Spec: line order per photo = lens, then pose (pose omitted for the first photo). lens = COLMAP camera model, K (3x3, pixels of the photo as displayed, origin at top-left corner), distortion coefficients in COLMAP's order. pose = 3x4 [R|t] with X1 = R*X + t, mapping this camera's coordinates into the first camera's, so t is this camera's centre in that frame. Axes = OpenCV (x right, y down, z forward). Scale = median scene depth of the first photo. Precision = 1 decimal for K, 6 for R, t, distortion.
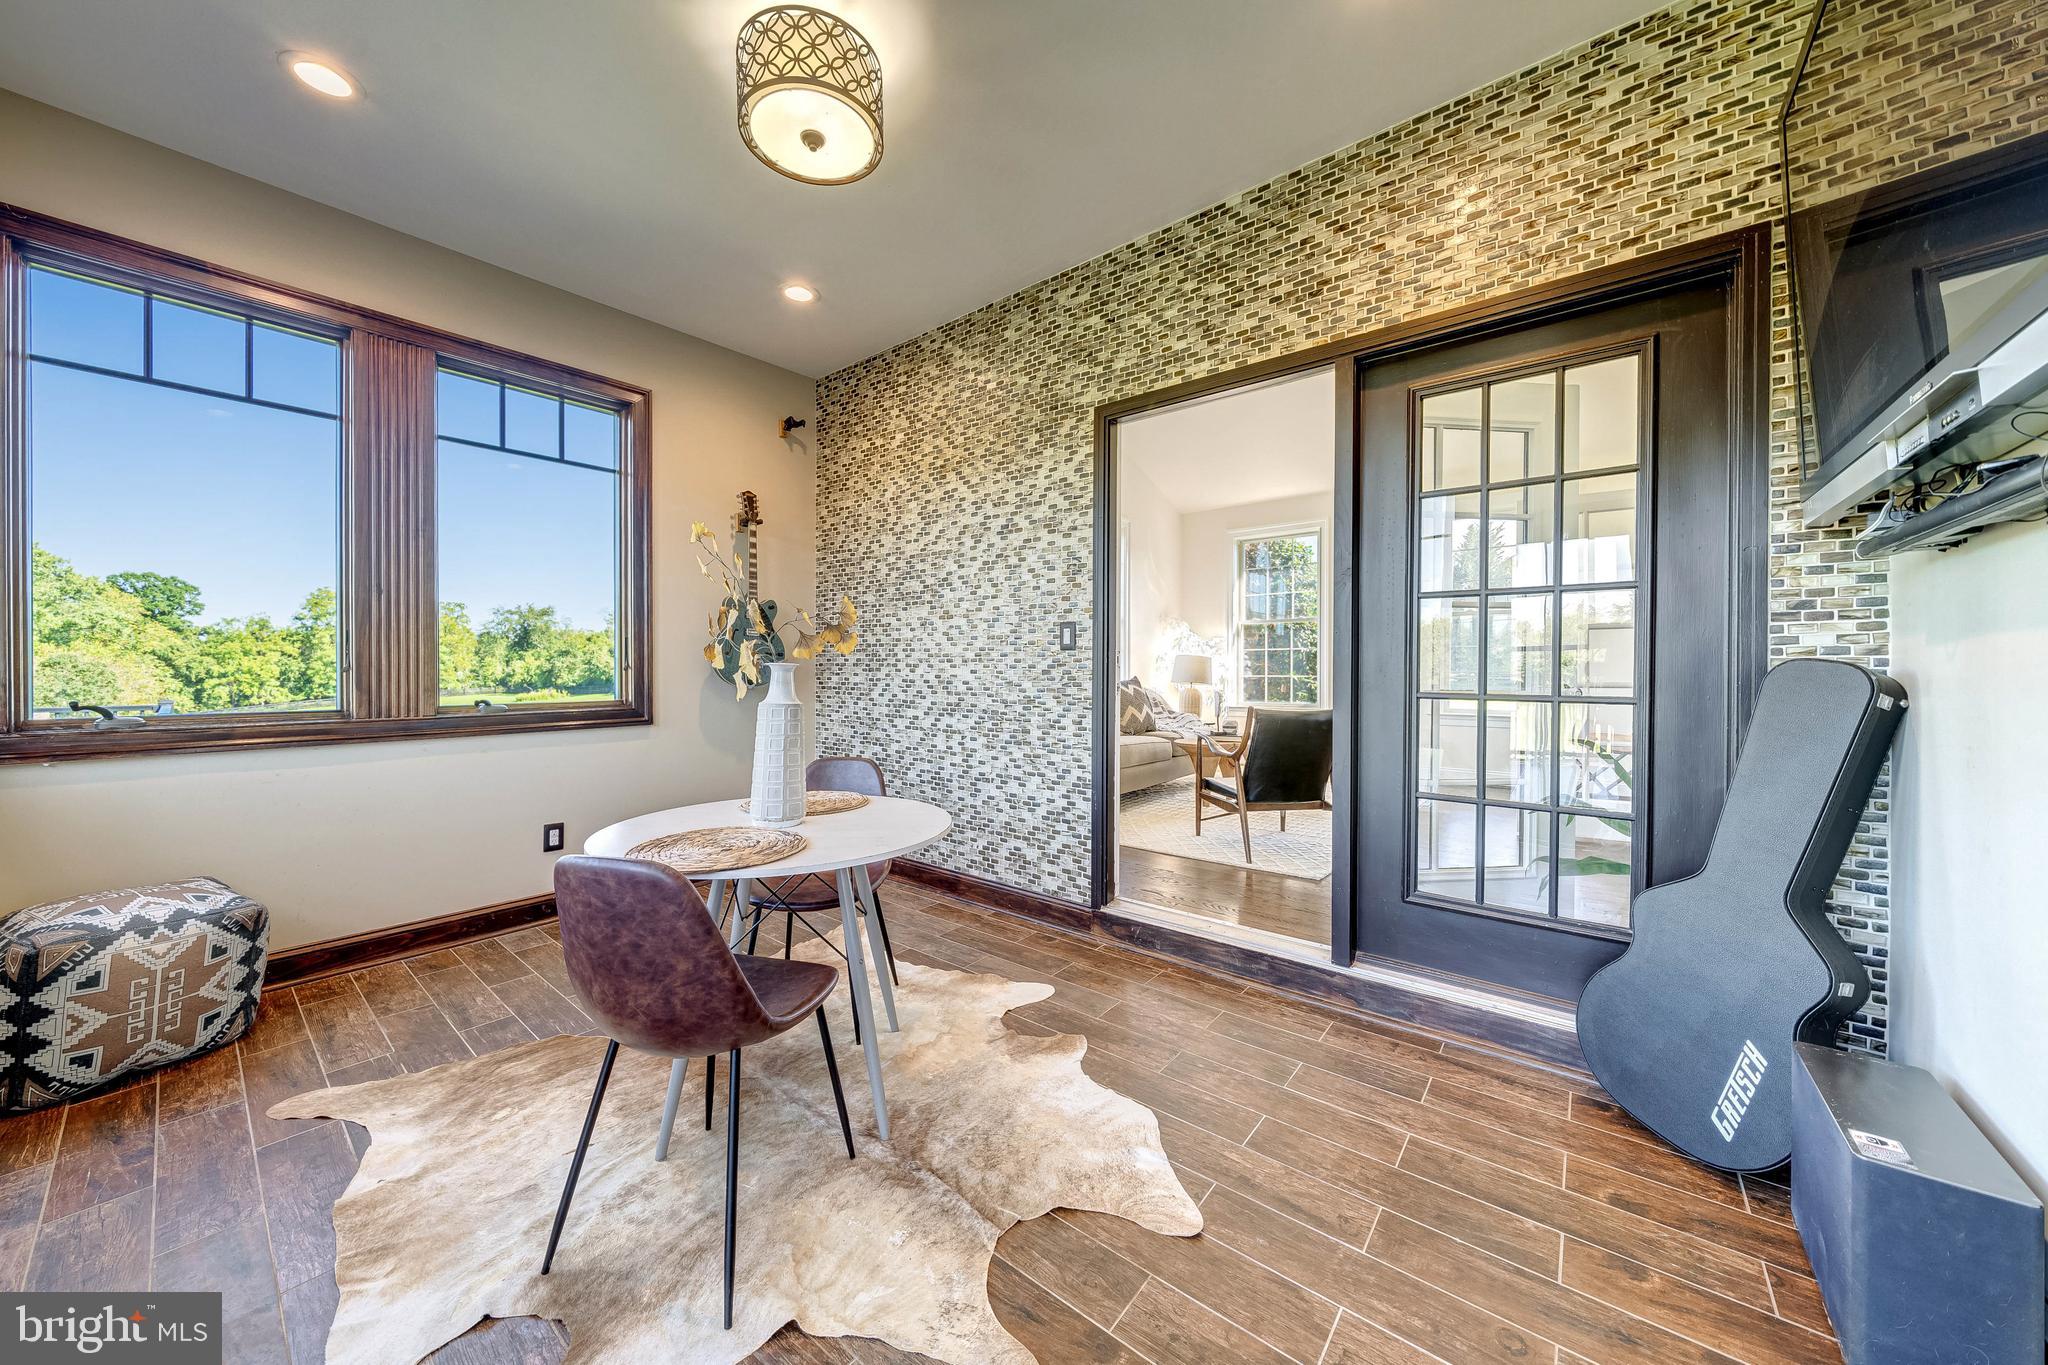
lens RADIAL K [[707.8, 0, 1024.2], [0, 707.8, 671.7], [0, 0, 1]] dist [-0.000933, -0.000051]
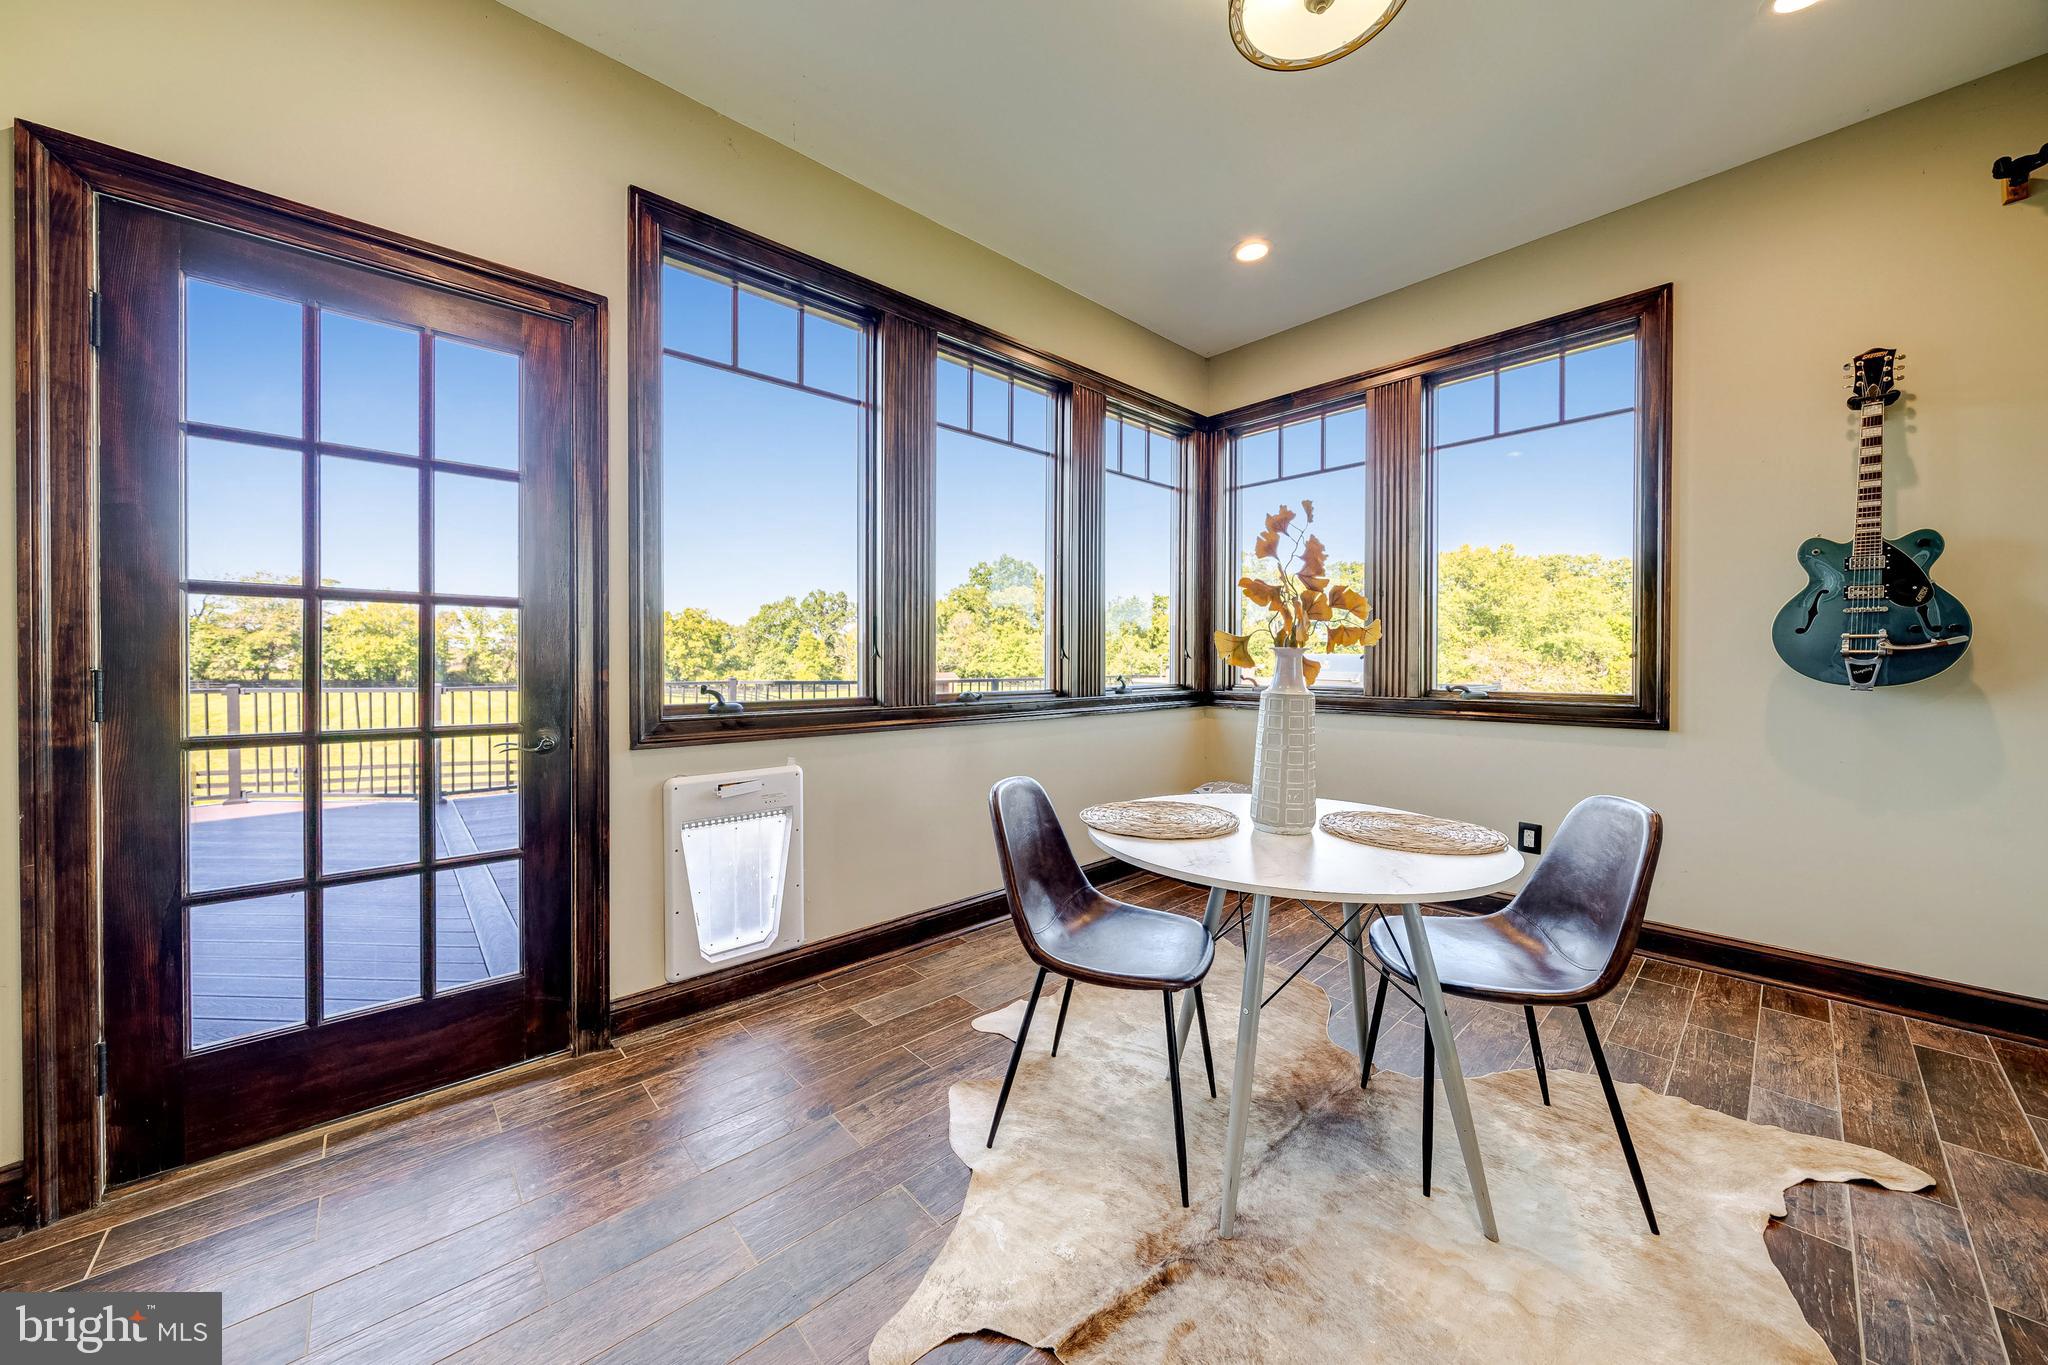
lens RADIAL K [[707.8, 0, 1024.3], [0, 707.8, 667.1], [0, 0, 1]] dist [-0.000933, -0.000051]
pose [[-0.134122, 0.015588, -0.990842, 0.281107], [-0.007363, 0.999833, 0.016726, 0.000376], [0.990937, 0.009539, -0.133985, 0.395718]]
